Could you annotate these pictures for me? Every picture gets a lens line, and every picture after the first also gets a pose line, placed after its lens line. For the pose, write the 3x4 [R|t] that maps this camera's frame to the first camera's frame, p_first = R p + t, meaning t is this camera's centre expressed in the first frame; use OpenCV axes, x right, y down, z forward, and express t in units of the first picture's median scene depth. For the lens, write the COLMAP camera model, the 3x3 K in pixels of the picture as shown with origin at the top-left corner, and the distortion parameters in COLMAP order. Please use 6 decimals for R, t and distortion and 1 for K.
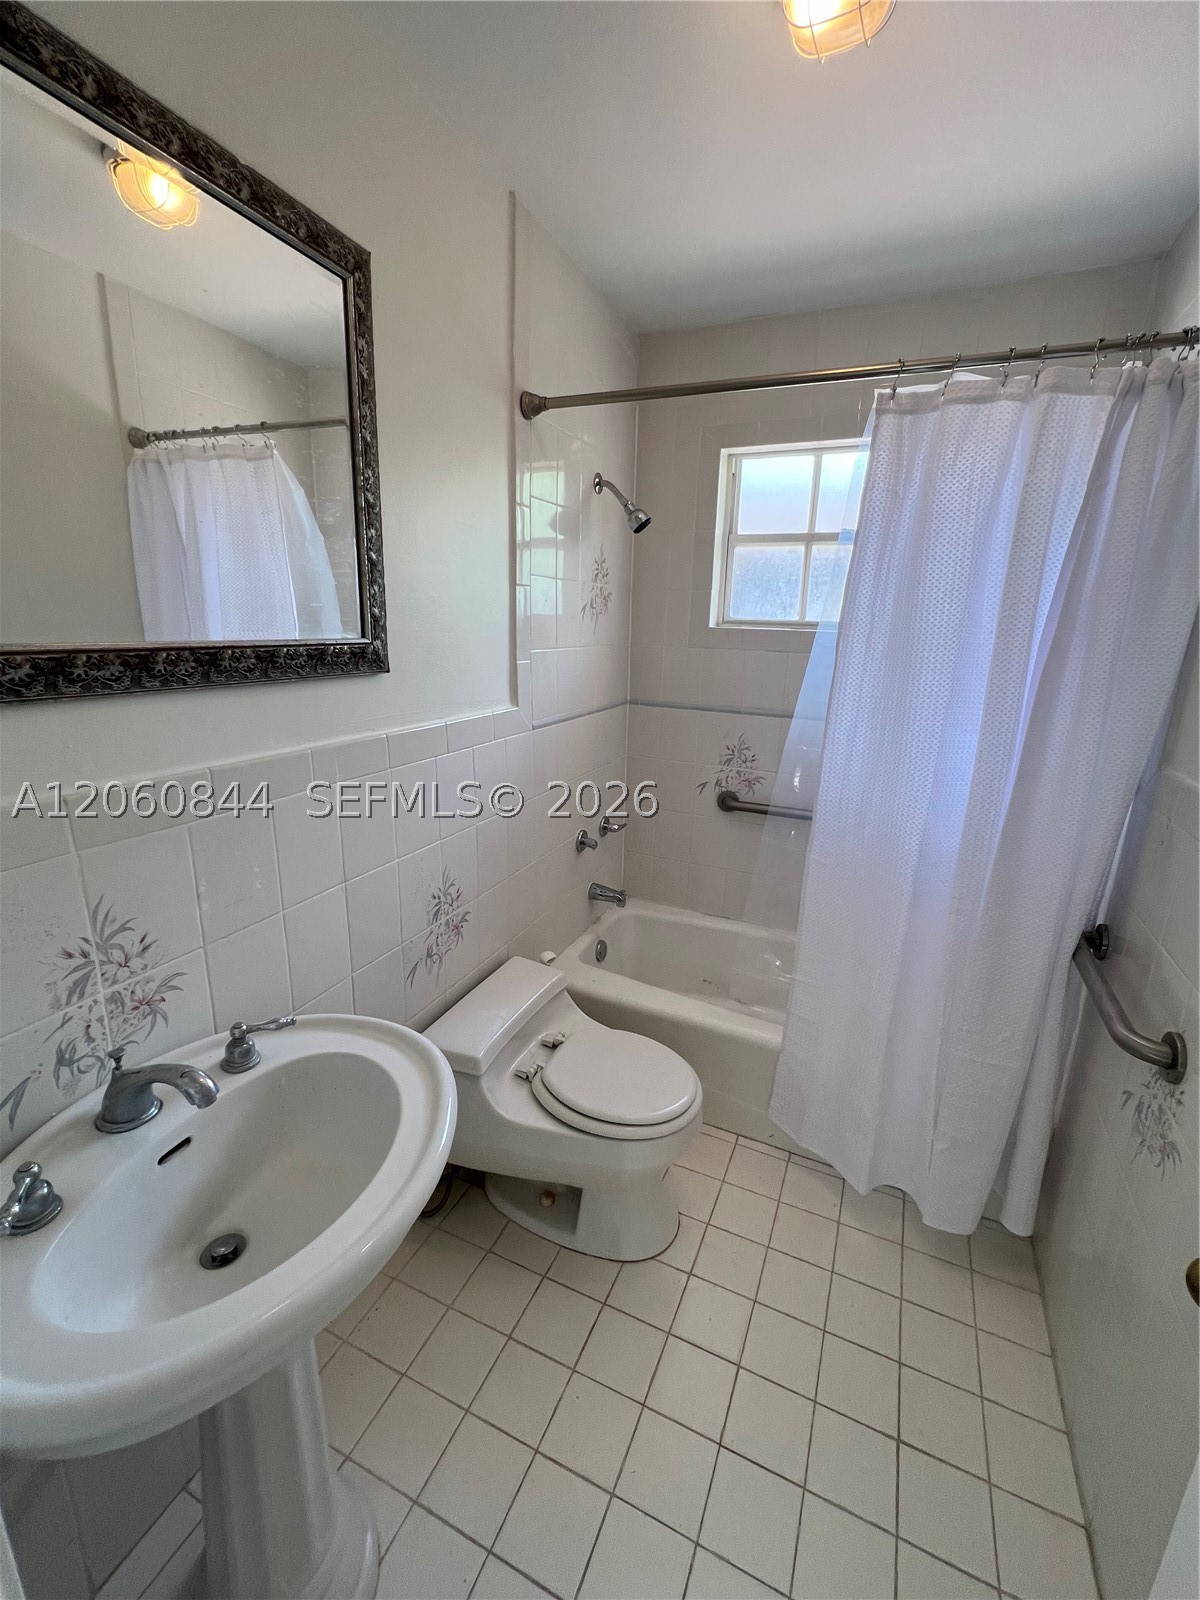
lens RADIAL K [[678.6, 0, 603.9], [0, 678.6, 792.8], [0, 0, 1]] dist [-0.000140, -0.000950]
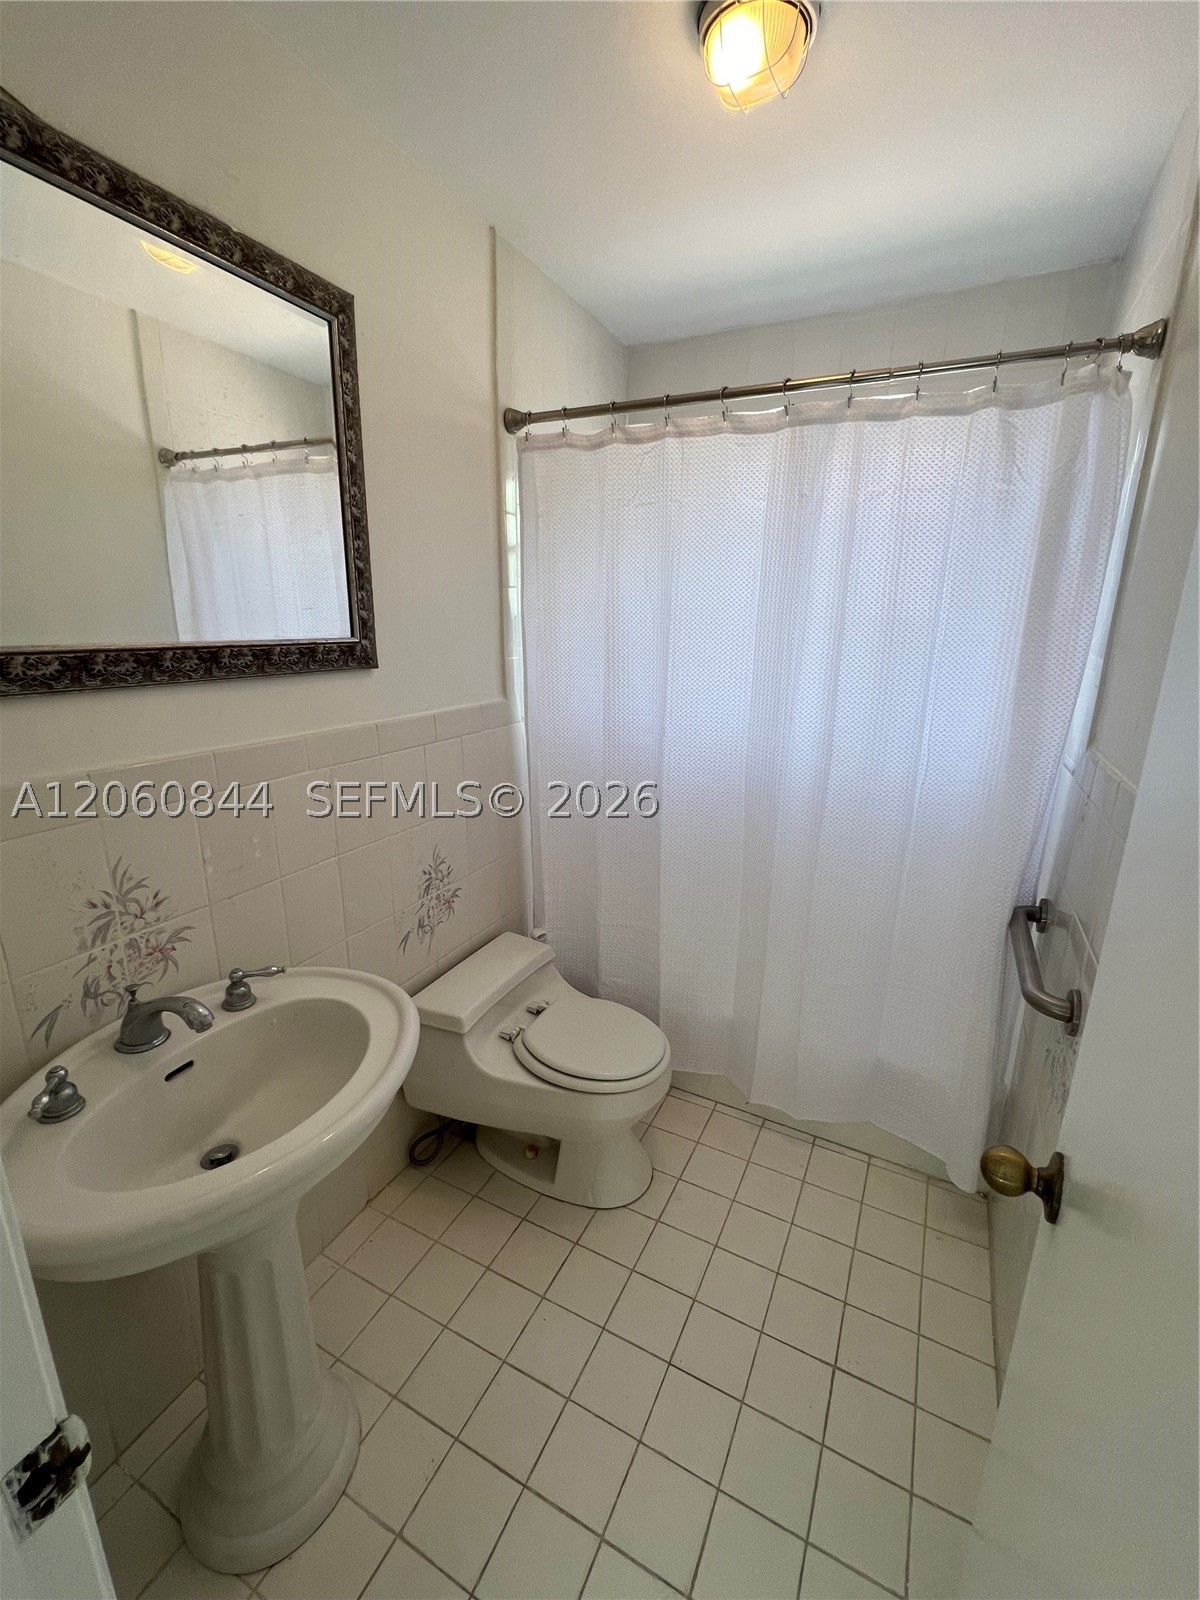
lens RADIAL K [[678.6, 0, 603.9], [0, 678.6, 792.8], [0, 0, 1]] dist [-0.000140, -0.000950]
pose [[0.998824, -0.002446, -0.048423, 0.144614], [0.002592, 0.999992, 0.002964, 0.033898], [0.048416, -0.003086, 0.998823, -0.128626]]
